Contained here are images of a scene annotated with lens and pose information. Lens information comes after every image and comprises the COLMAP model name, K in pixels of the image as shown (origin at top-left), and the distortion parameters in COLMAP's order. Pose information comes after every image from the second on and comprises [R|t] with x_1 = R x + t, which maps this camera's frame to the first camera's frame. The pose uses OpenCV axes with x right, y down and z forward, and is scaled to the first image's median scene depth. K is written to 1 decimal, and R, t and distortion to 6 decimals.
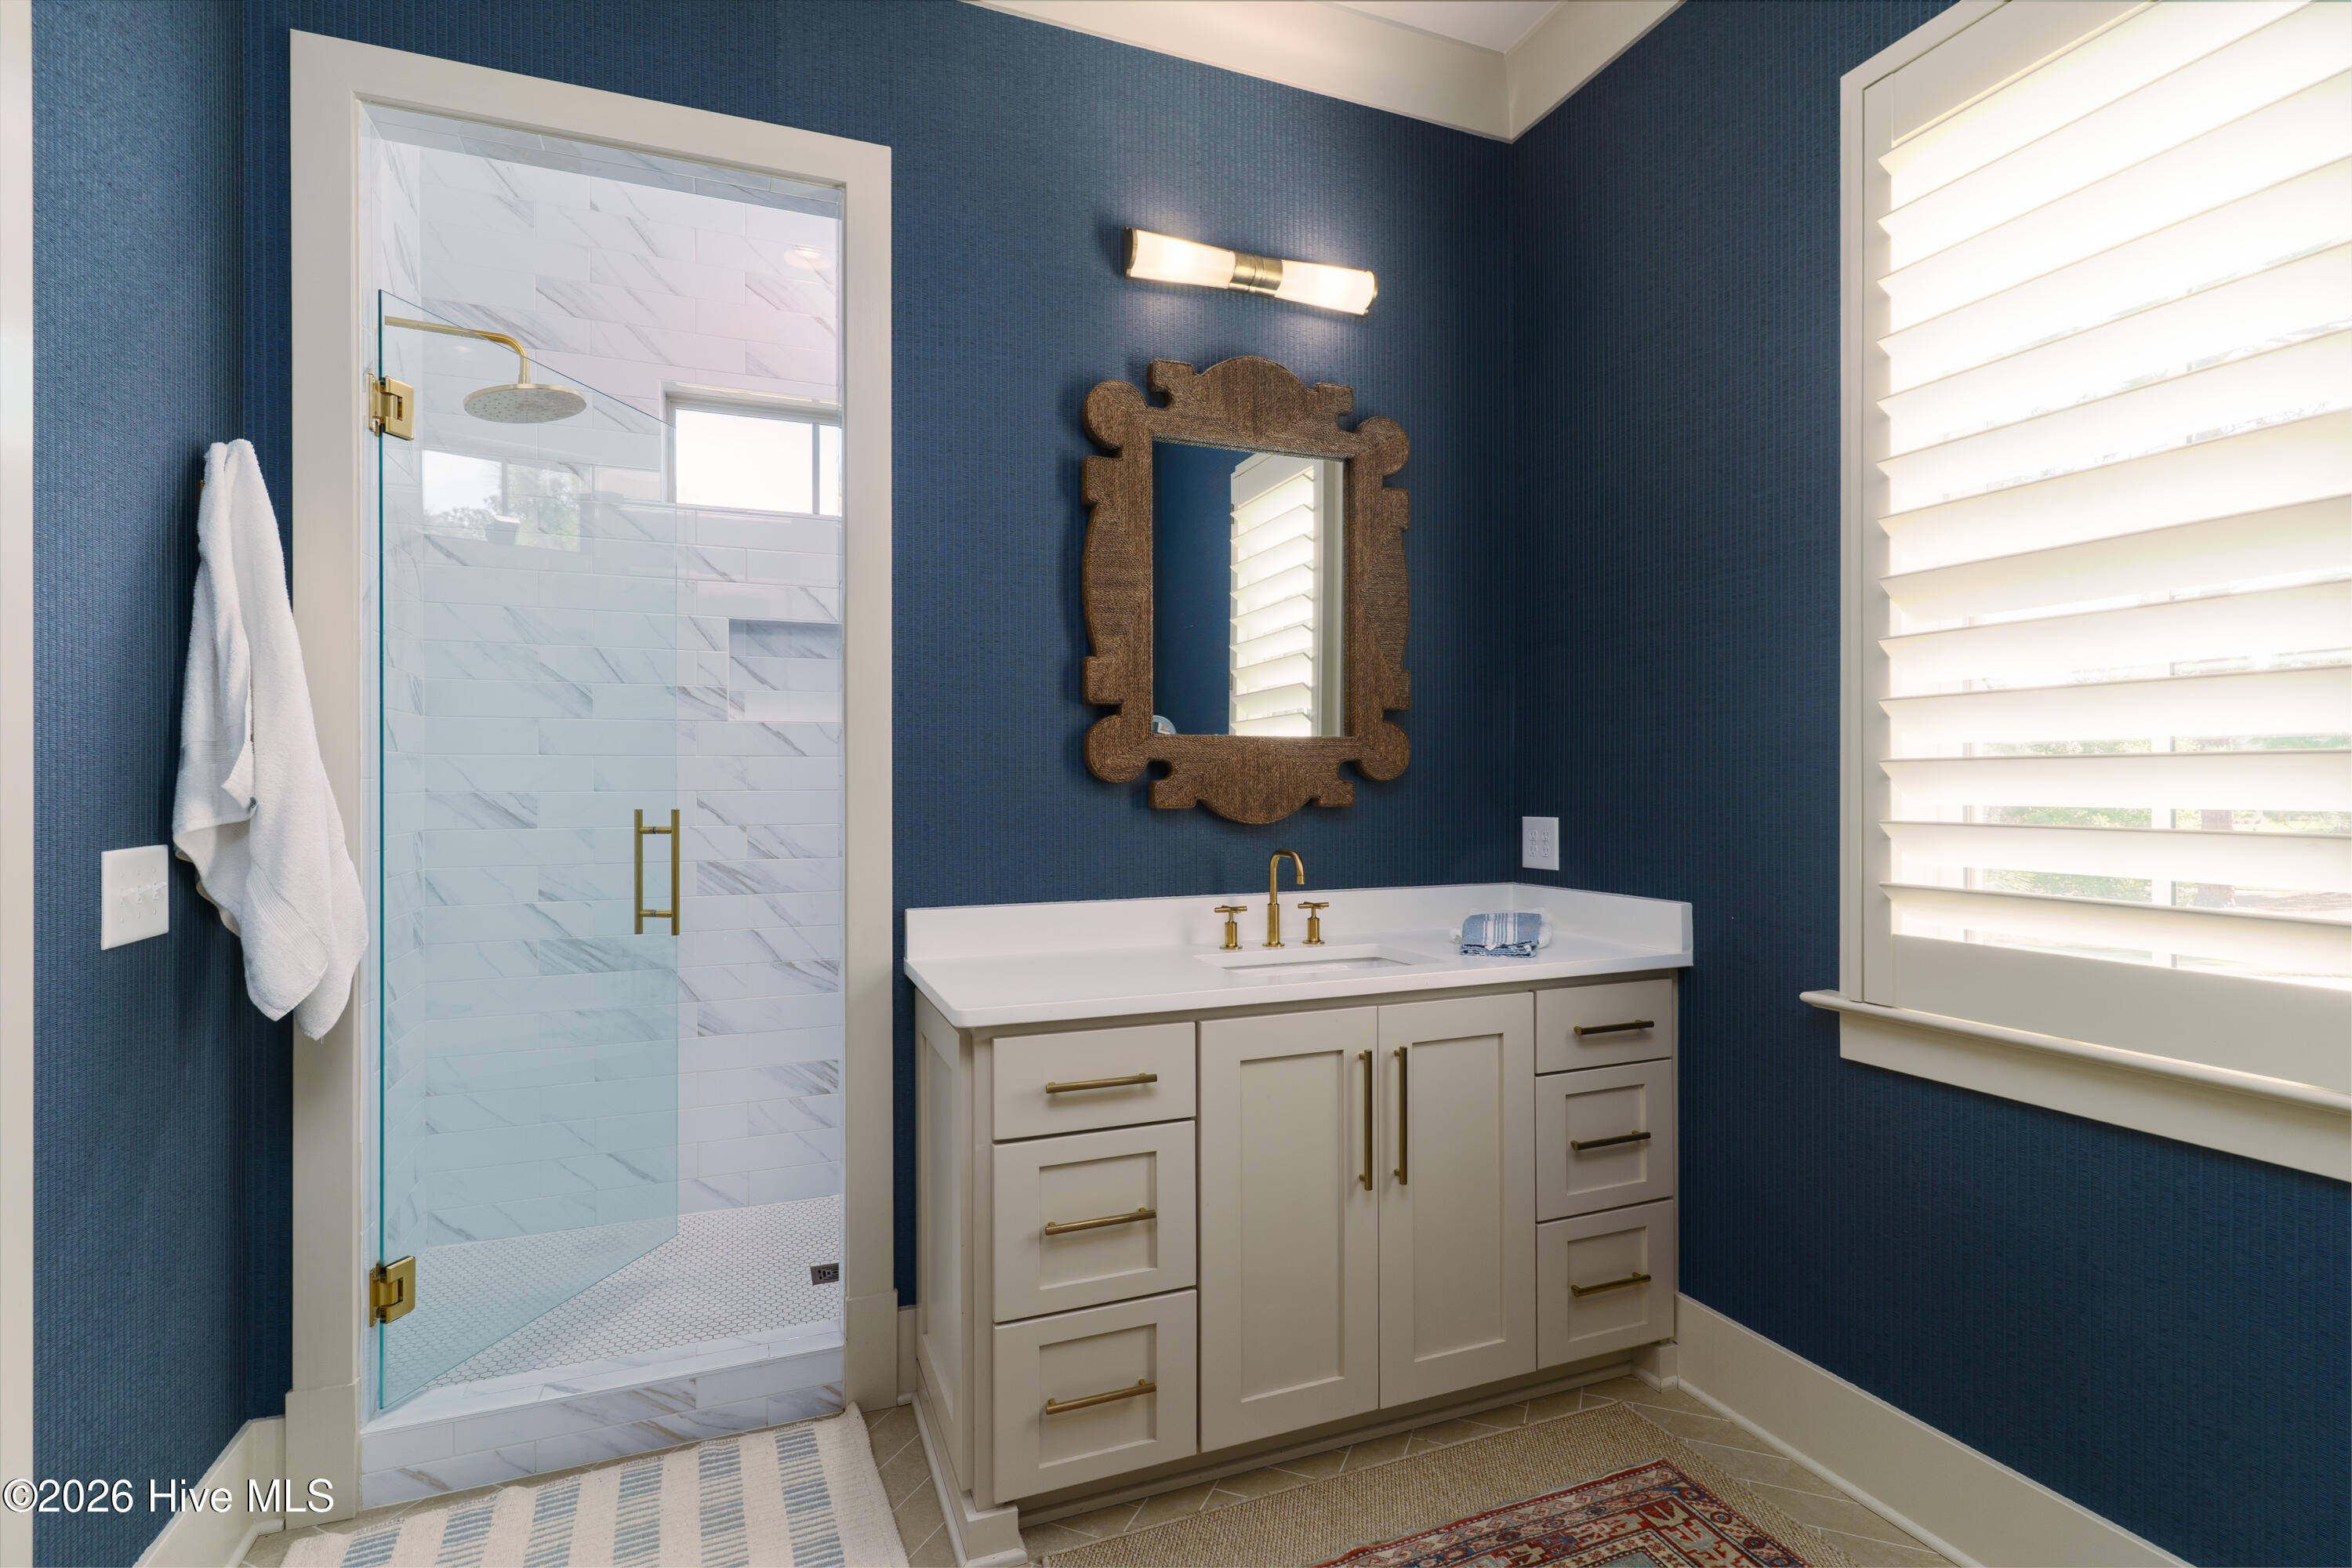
lens RADIAL K [[1123.8, 0, 1188.2], [0, 1123.8, 780.7], [0, 0, 1]] dist [0.001268, -0.000430]
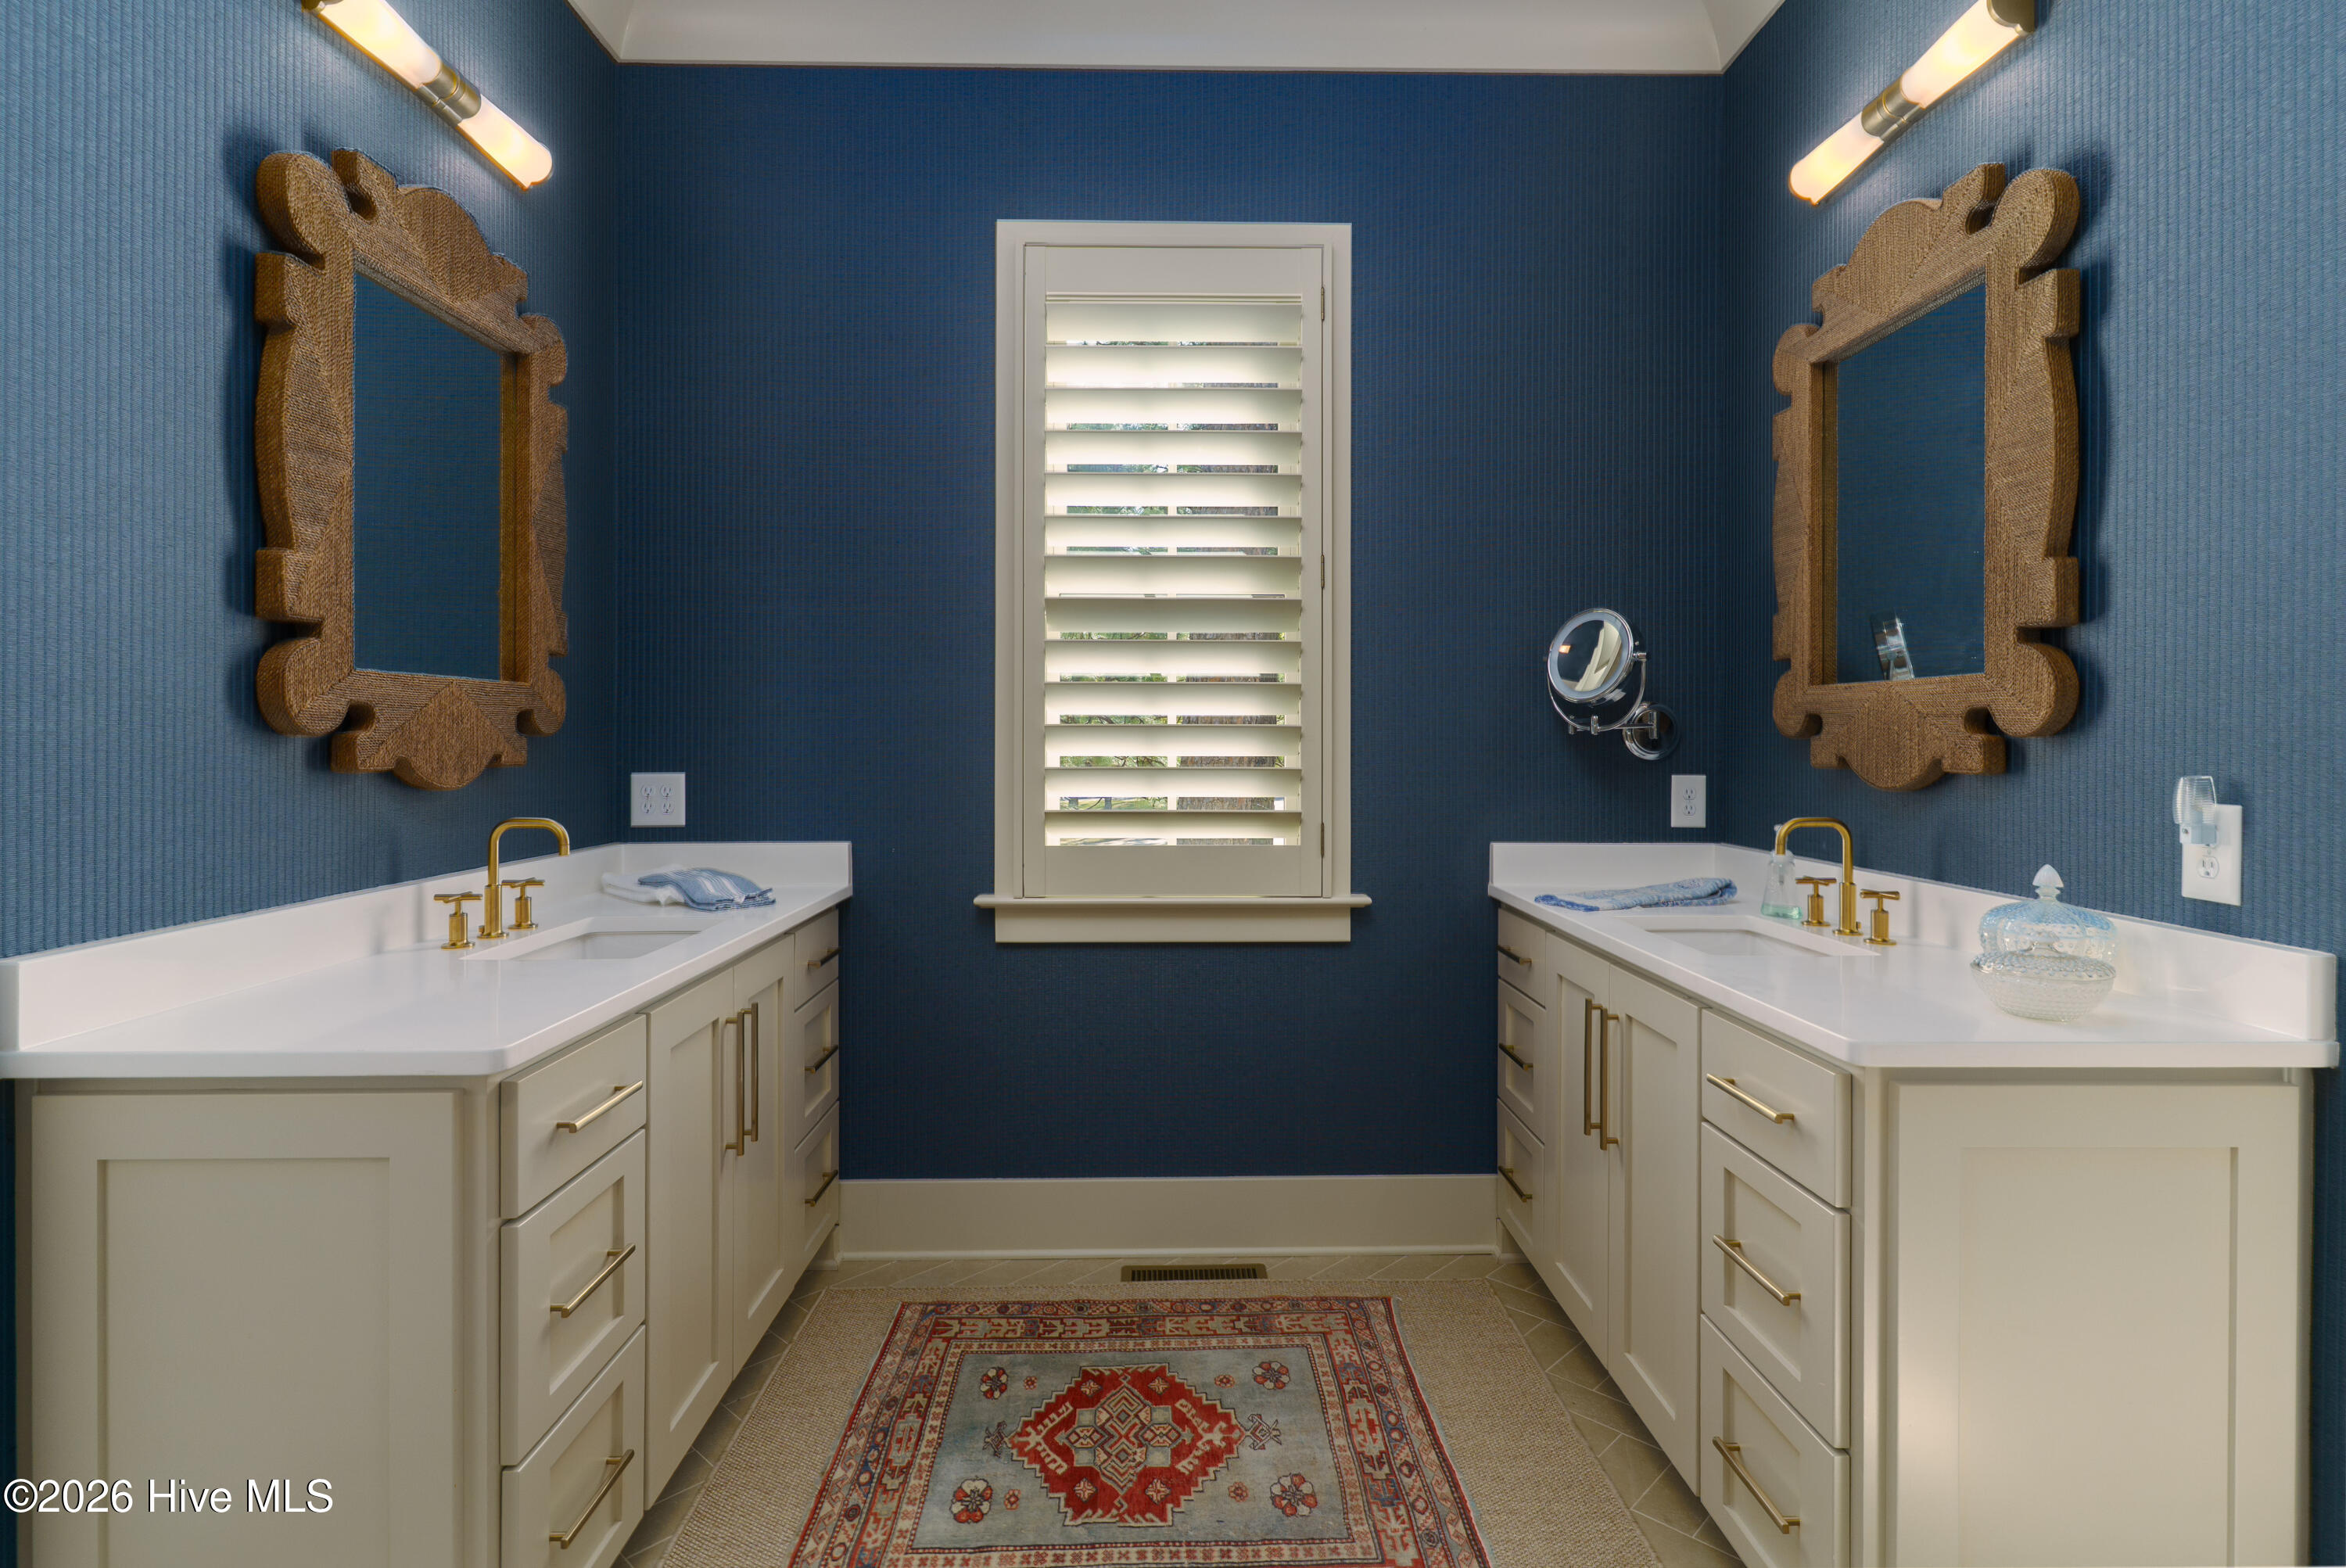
lens RADIAL K [[1182.5, 0, 1178.3], [0, 1182.5, 740.8], [0, 0, 1]] dist [0.002661, -0.000145]
pose [[0.353901, 0.002357, 0.935280, -0.560813], [-0.007369, 0.999973, 0.000269, 0.001217], [-0.935254, -0.006987, 0.353909, 0.239164]]
